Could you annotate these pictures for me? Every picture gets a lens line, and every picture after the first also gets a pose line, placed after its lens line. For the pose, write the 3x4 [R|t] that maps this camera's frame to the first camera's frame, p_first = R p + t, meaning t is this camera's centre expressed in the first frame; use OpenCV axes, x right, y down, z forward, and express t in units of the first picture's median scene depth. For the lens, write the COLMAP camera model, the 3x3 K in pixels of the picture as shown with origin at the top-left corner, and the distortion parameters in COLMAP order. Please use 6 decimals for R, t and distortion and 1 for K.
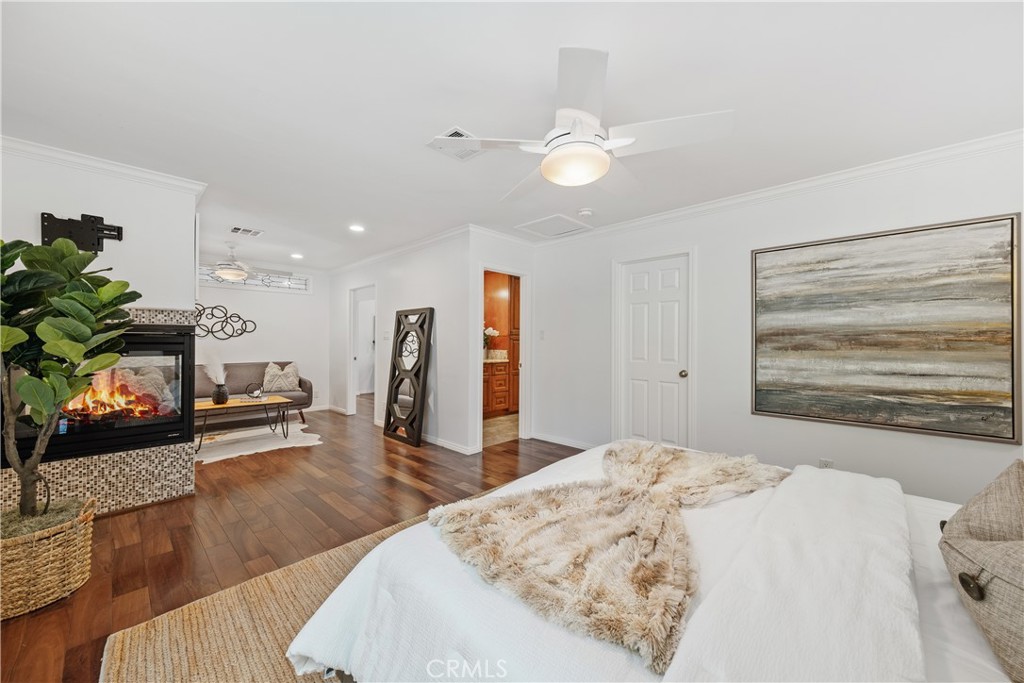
lens RADIAL K [[385.0, 0, 512.4], [0, 385.0, 338.4], [0, 0, 1]] dist [-0.000218, -0.000004]
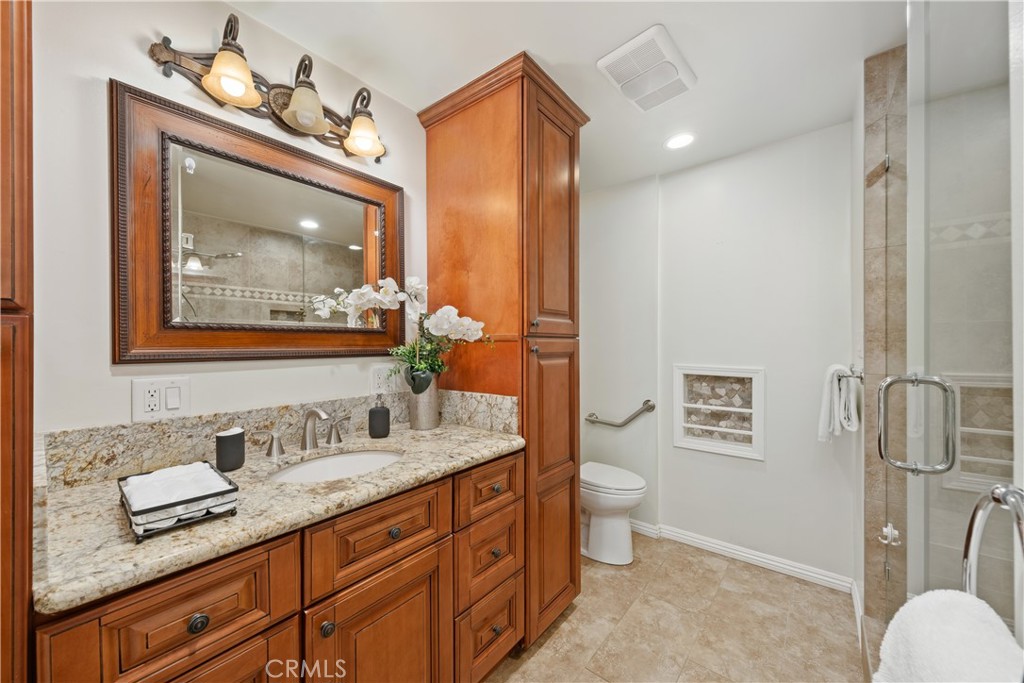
lens RADIAL K [[385.0, 0, 511.1], [0, 385.0, 345.5], [0, 0, 1]] dist [-0.000218, -0.000004]
pose [[0.997037, -0.004353, 0.076795, -0.035916], [0.004356, 0.999991, 0.000131, -0.002956], [-0.076795, 0.000204, 0.997047, 0.753536]]
